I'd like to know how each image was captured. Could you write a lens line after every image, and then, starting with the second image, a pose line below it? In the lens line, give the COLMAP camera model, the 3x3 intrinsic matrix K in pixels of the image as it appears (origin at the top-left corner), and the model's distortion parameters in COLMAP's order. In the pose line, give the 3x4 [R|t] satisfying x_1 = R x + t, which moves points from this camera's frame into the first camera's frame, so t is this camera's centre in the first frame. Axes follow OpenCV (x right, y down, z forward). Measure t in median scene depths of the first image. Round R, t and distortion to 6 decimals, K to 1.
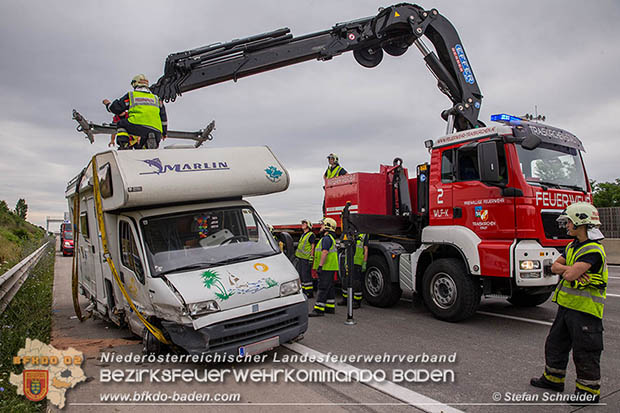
lens RADIAL K [[427.3, 0, 302.4], [0, 427.3, 215.9], [0, 0, 1]] dist [-0.090220, 0.019227]
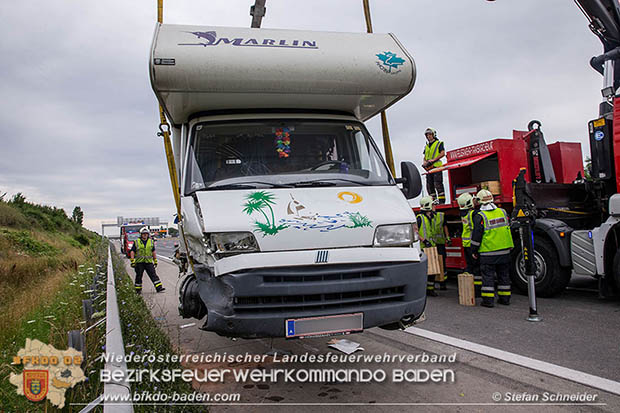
lens RADIAL K [[434.5, 0, 311.6], [0, 434.5, 203.1], [0, 0, 1]] dist [-0.073343, -0.007269]
pose [[0.922413, 0.057943, -0.381834, 0.091259], [-0.067687, 0.997633, -0.012124, 0.144140], [0.380228, 0.037029, 0.924151, 0.422087]]
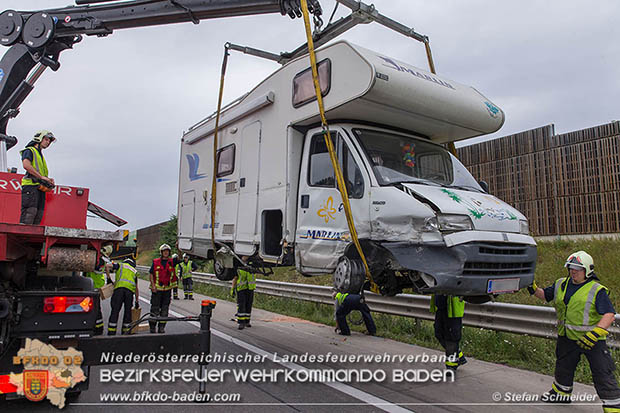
lens RADIAL K [[427.3, 0, 308.7], [0, 427.3, 203.8], [0, 0, 1]] dist [-0.090220, 0.019227]
pose [[0.991282, 0.127762, -0.032194, -0.444155], [-0.130655, 0.984725, -0.115094, 0.280478], [0.016998, 0.118297, 0.992833, 0.167844]]
